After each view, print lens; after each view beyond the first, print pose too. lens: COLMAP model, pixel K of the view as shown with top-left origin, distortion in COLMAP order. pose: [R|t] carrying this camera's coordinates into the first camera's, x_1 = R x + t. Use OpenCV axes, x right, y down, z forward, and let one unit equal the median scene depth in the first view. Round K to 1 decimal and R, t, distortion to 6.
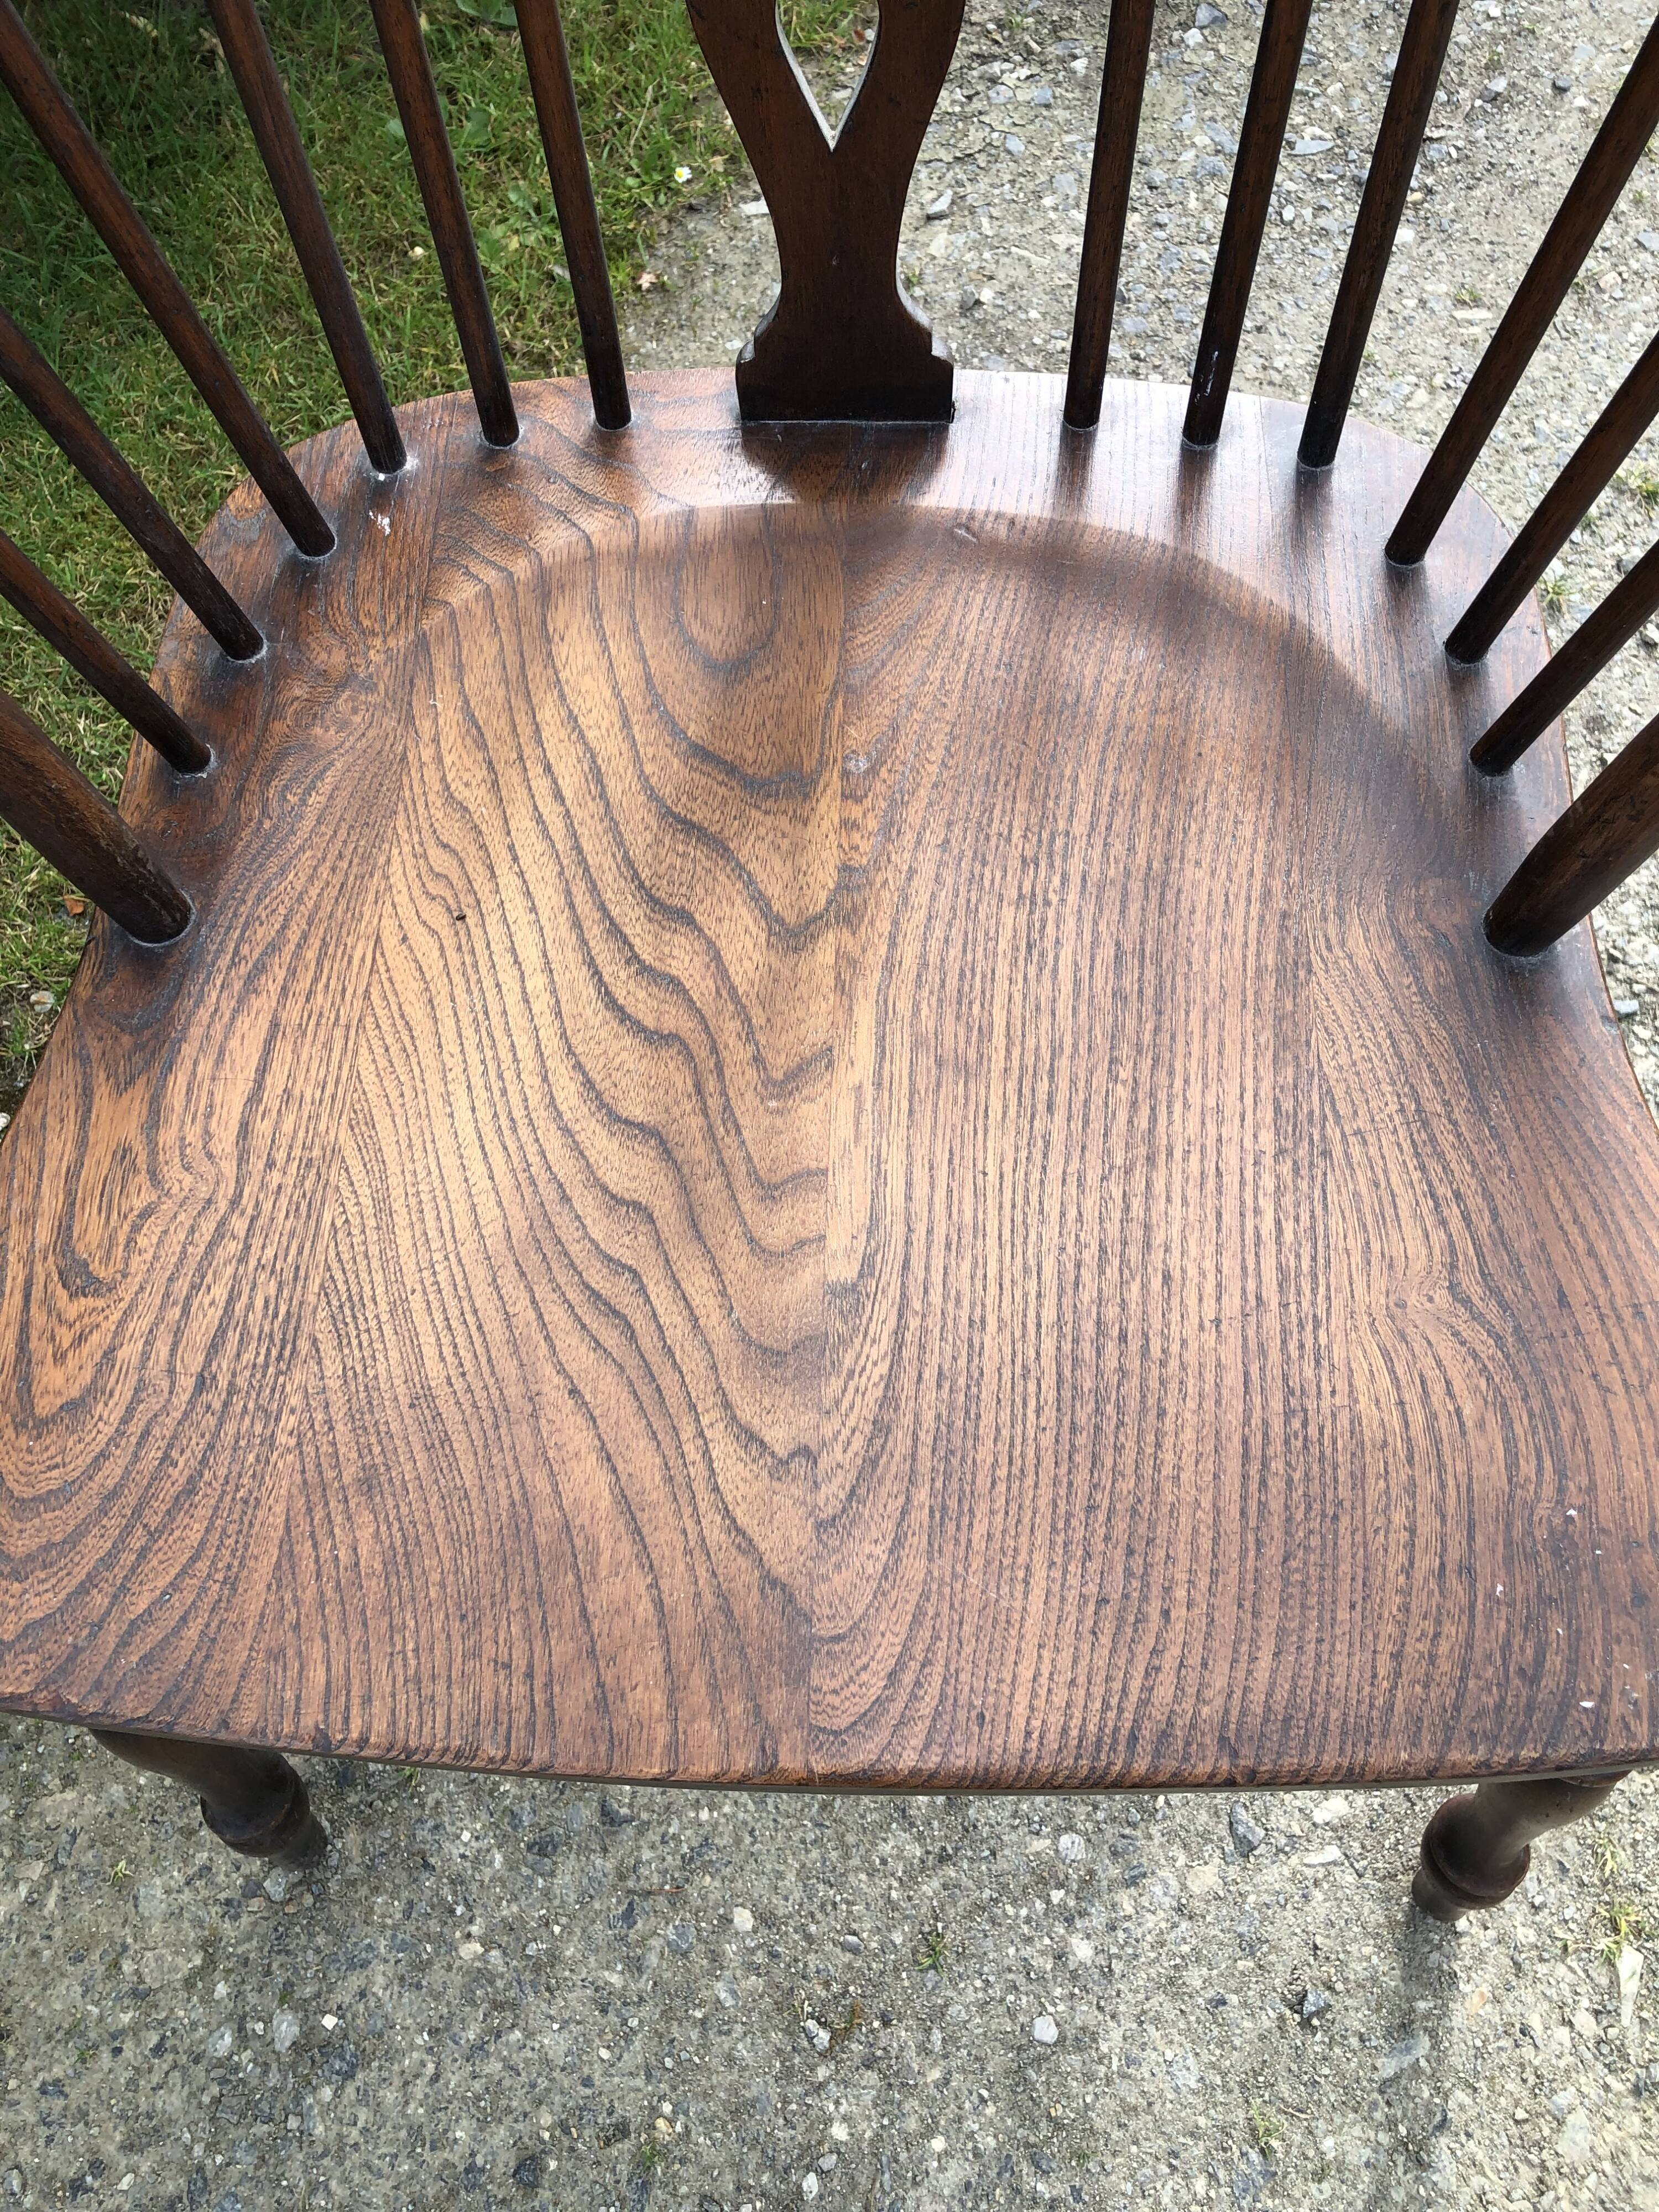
lens RADIAL K [[1886.3, 0, 821.1], [0, 1886.3, 1137.7], [0, 0, 1]] dist [-0.002337, 0.037434]
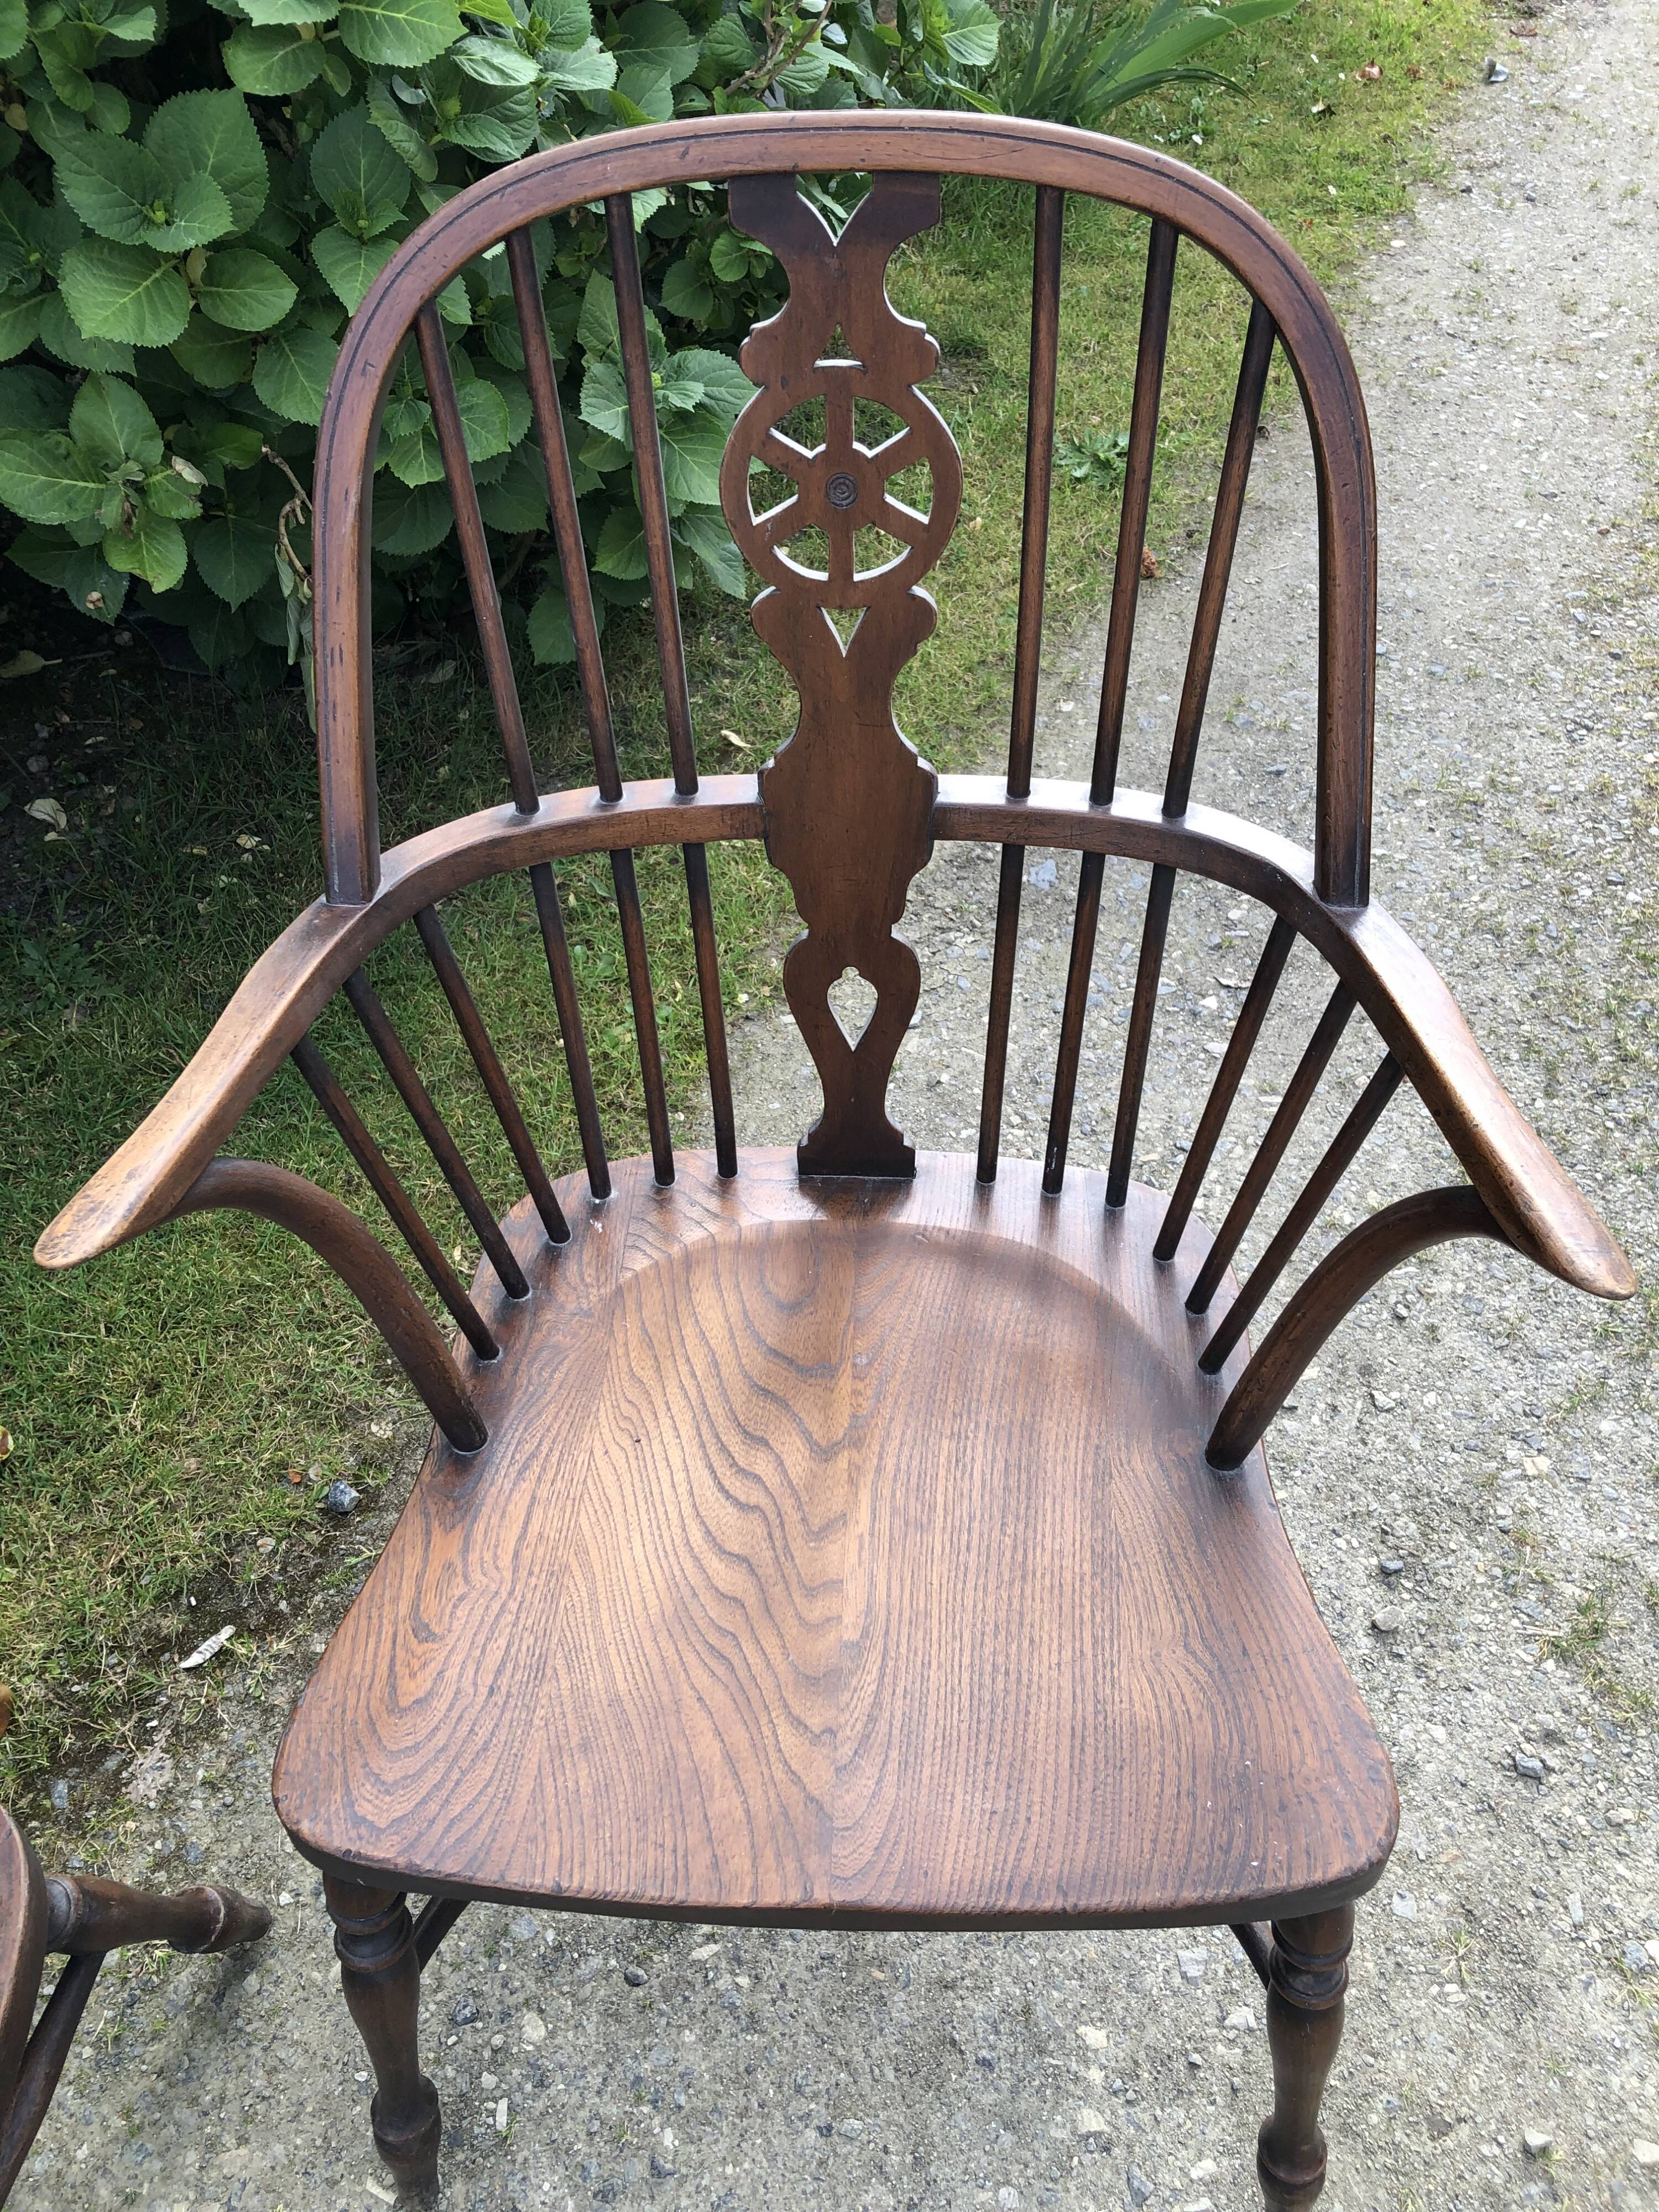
lens RADIAL K [[1954.8, 0, 878.2], [0, 1954.8, 1102.4], [0, 0, 1]] dist [0.257258, -0.372897]
pose [[0.999095, 0.023683, 0.035328, -0.038895], [-0.009447, 0.933445, -0.358595, 0.258493], [-0.041470, 0.357937, 0.932824, -0.885609]]
